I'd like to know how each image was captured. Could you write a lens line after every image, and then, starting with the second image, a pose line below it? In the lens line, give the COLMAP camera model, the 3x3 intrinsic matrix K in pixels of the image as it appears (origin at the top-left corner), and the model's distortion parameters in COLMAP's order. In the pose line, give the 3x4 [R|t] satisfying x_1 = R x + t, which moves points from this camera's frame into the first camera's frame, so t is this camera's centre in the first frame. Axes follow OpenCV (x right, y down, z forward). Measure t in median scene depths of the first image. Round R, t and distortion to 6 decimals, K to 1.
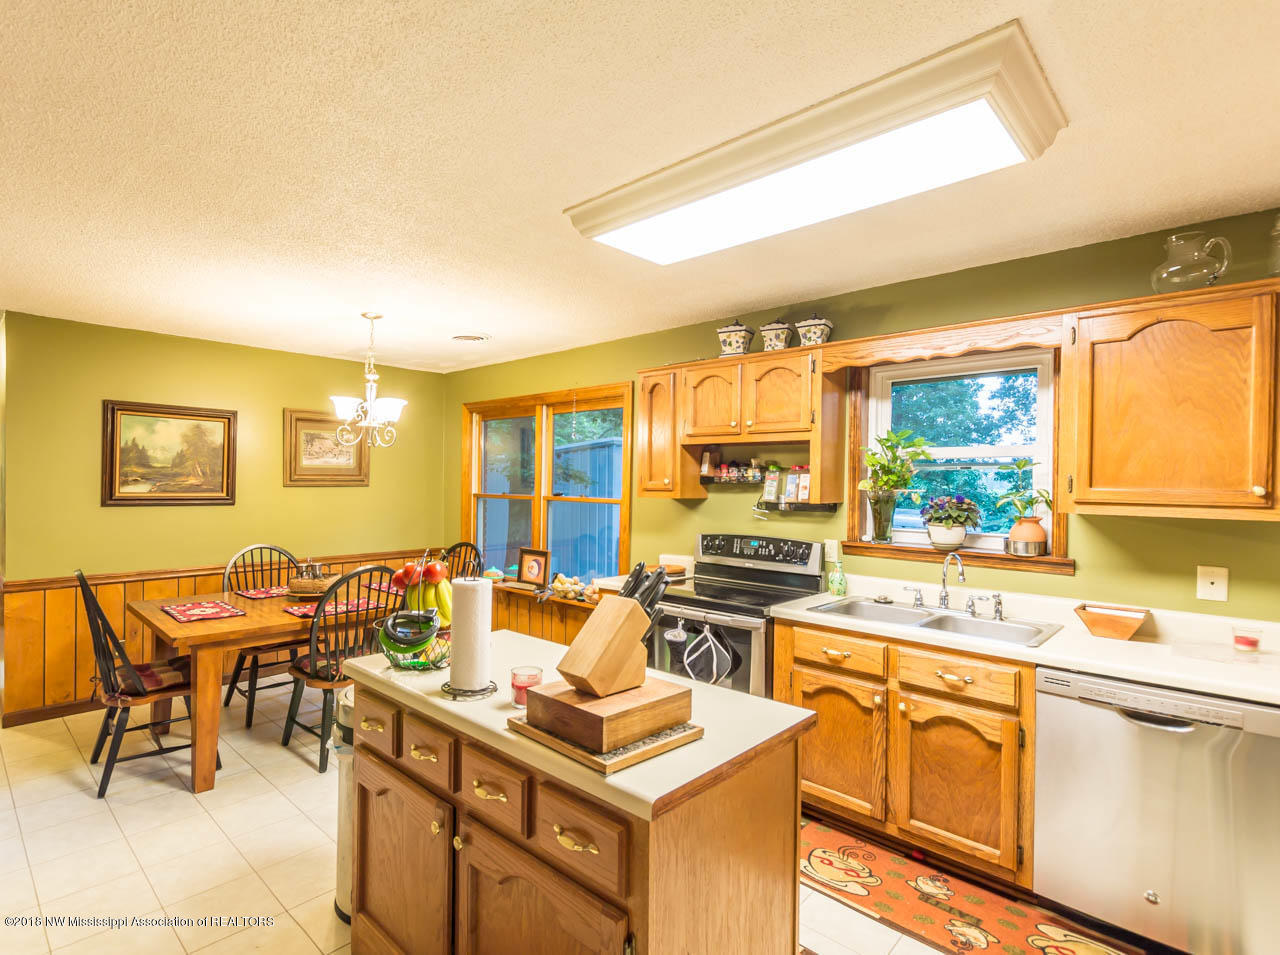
lens RADIAL K [[651.4, 0, 639.3], [0, 651.4, 480.2], [0, 0, 1]] dist [0.007761, 0.000739]
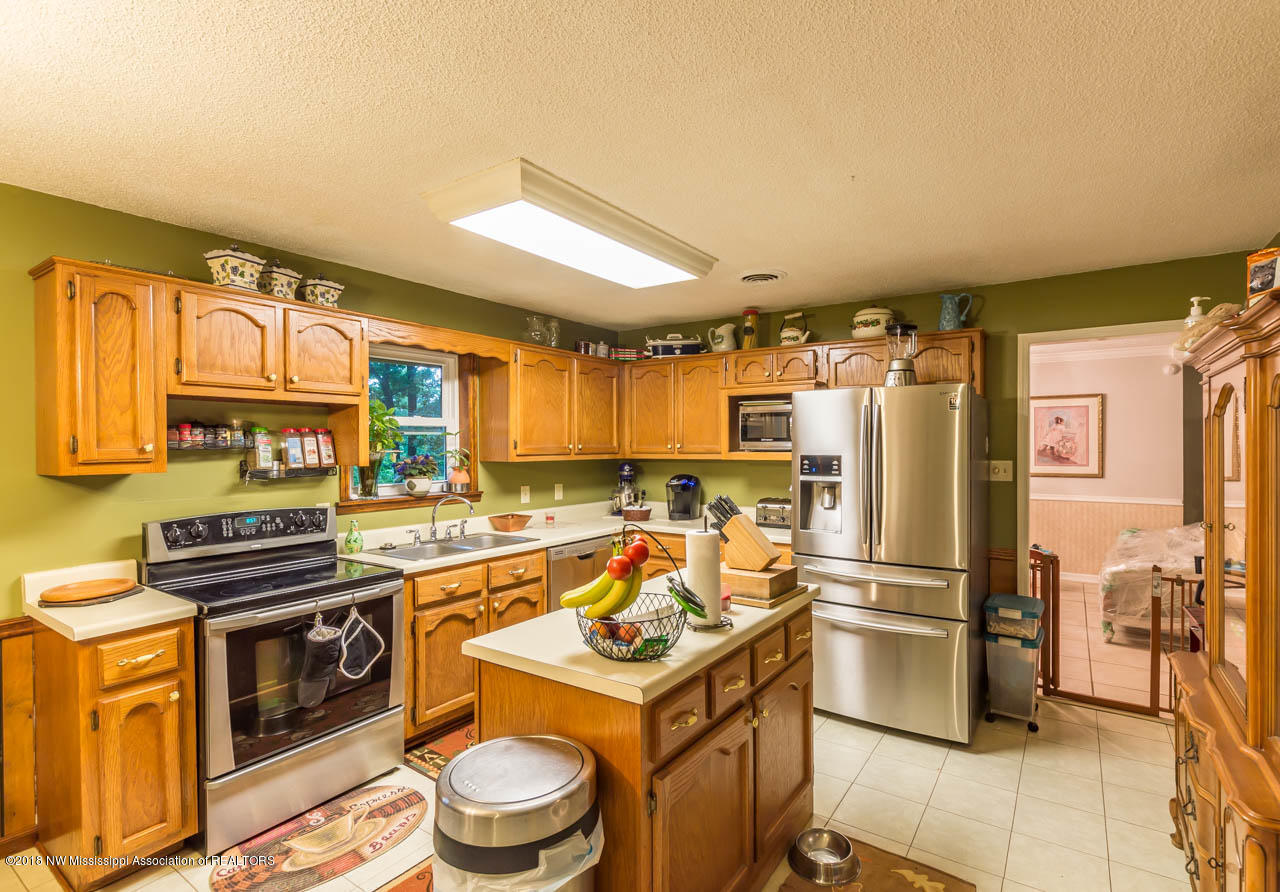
lens RADIAL K [[572.8, 0, 638.9], [0, 572.8, 446.8], [0, 0, 1]] dist [0.002963, 0.000172]
pose [[-0.095857, -0.015746, 0.995271, -0.624018], [0.000987, 0.999873, 0.015914, -0.008956], [-0.995395, 0.002508, -0.095830, 0.597248]]
